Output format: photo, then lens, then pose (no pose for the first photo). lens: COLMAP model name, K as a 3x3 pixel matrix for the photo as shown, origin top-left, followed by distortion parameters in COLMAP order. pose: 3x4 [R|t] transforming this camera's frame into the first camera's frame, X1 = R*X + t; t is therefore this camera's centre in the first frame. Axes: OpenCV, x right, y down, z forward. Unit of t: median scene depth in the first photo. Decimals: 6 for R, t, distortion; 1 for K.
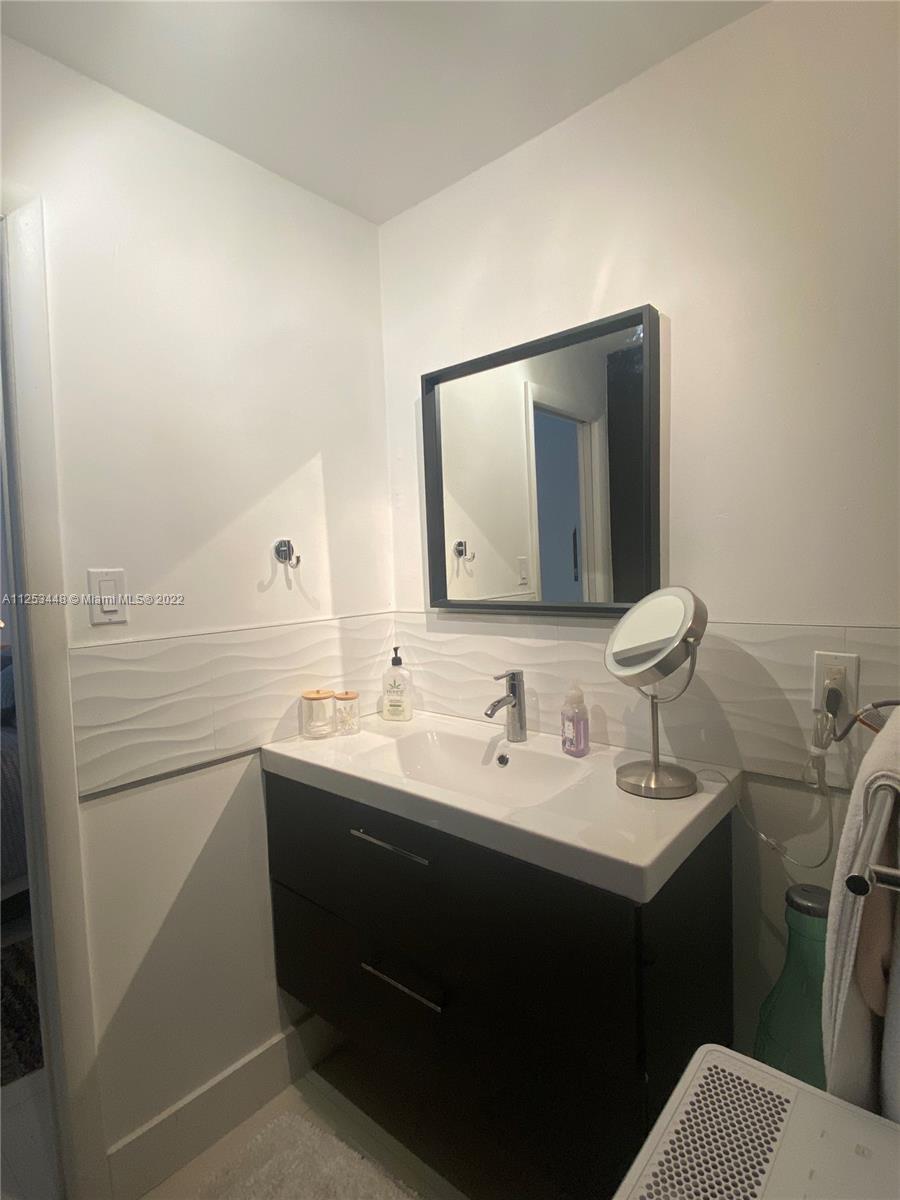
lens RADIAL K [[588.5, 0, 458.0], [0, 588.5, 592.1], [0, 0, 1]] dist [0.000046, -0.009195]
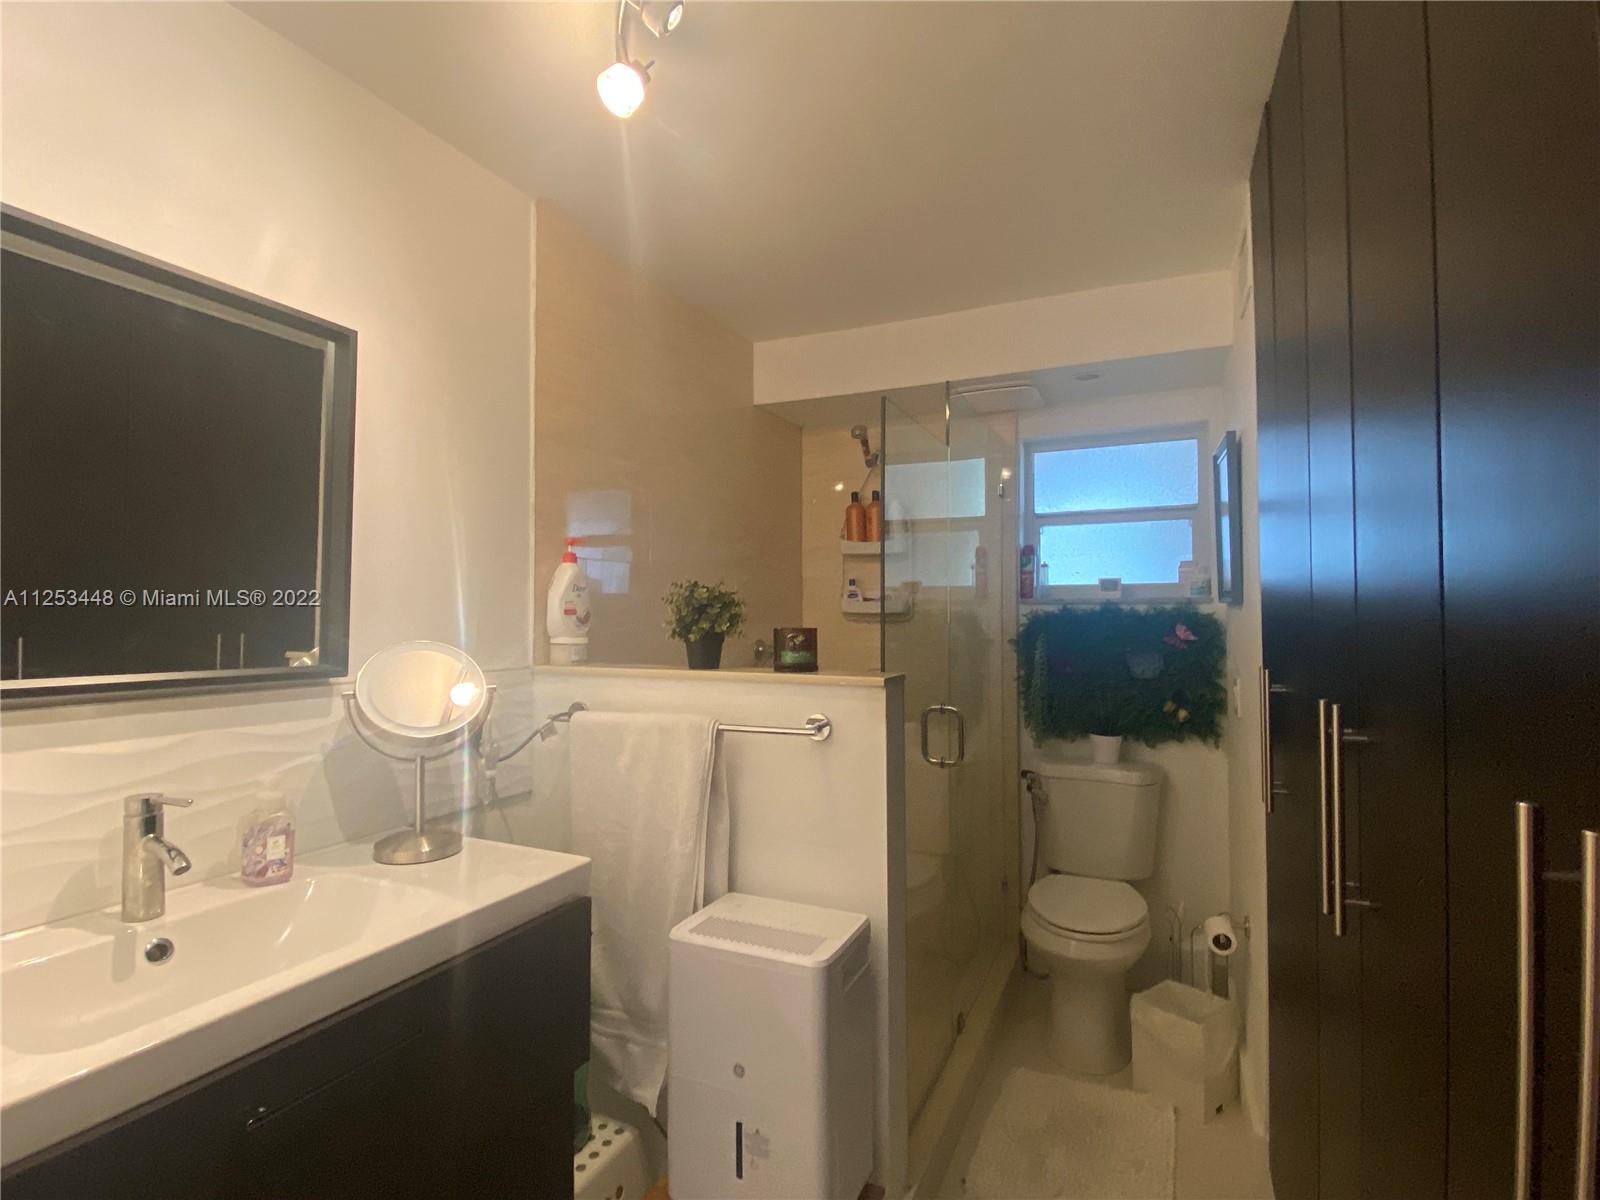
lens RADIAL K [[784.6, 0, 793.9], [0, 784.6, 590.5], [0, 0, 1]] dist [0.000046, -0.009195]
pose [[-0.294799, 0.073633, 0.952718, -1.019715], [0.049873, 0.996853, -0.061612, 0.014406], [-0.954257, 0.029352, -0.297544, 0.744676]]
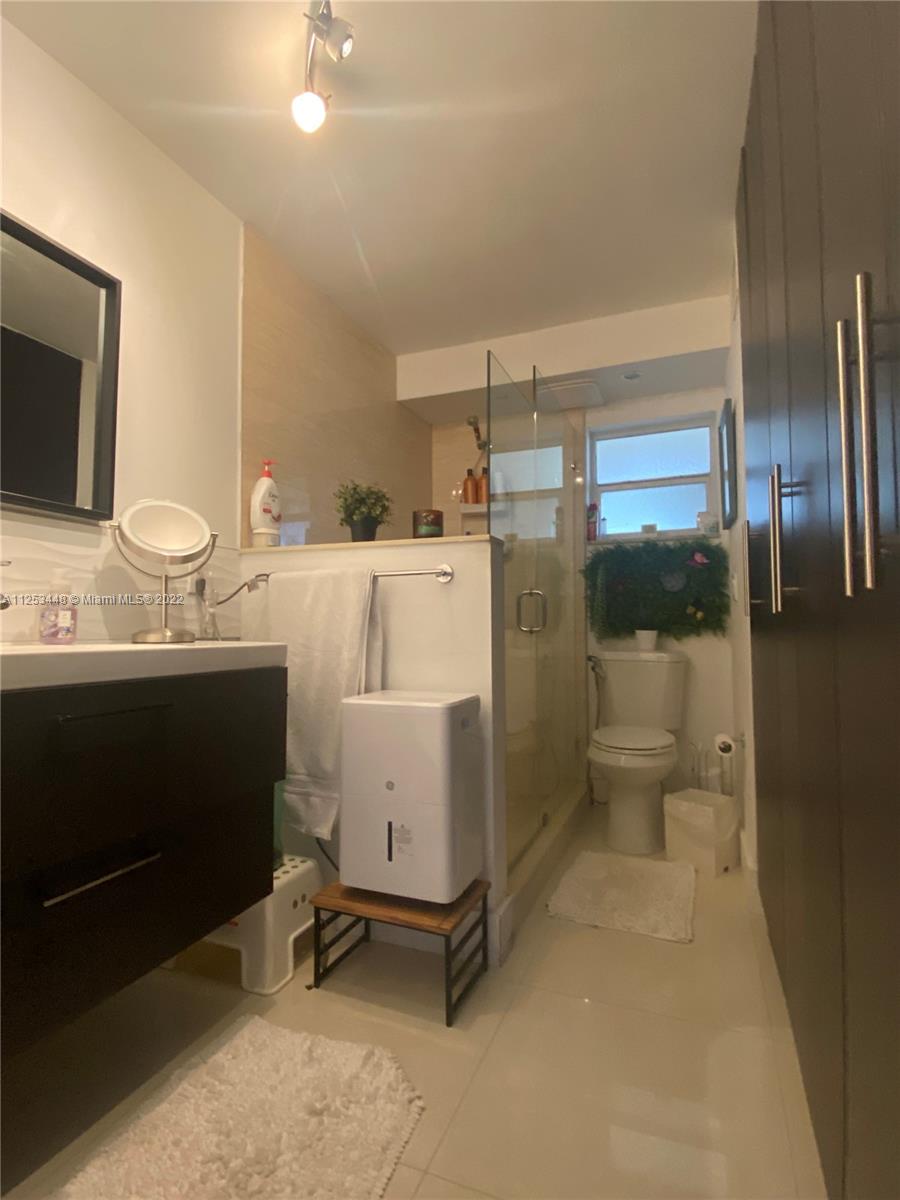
lens RADIAL K [[588.5, 0, 448.9], [0, 588.5, 602.4], [0, 0, 1]] dist [0.000046, -0.009195]
pose [[-0.333333, 0.089597, 0.938542, -1.092400], [0.055259, 0.995620, -0.075420, 0.352237], [-0.941188, 0.026723, -0.336824, 0.790889]]
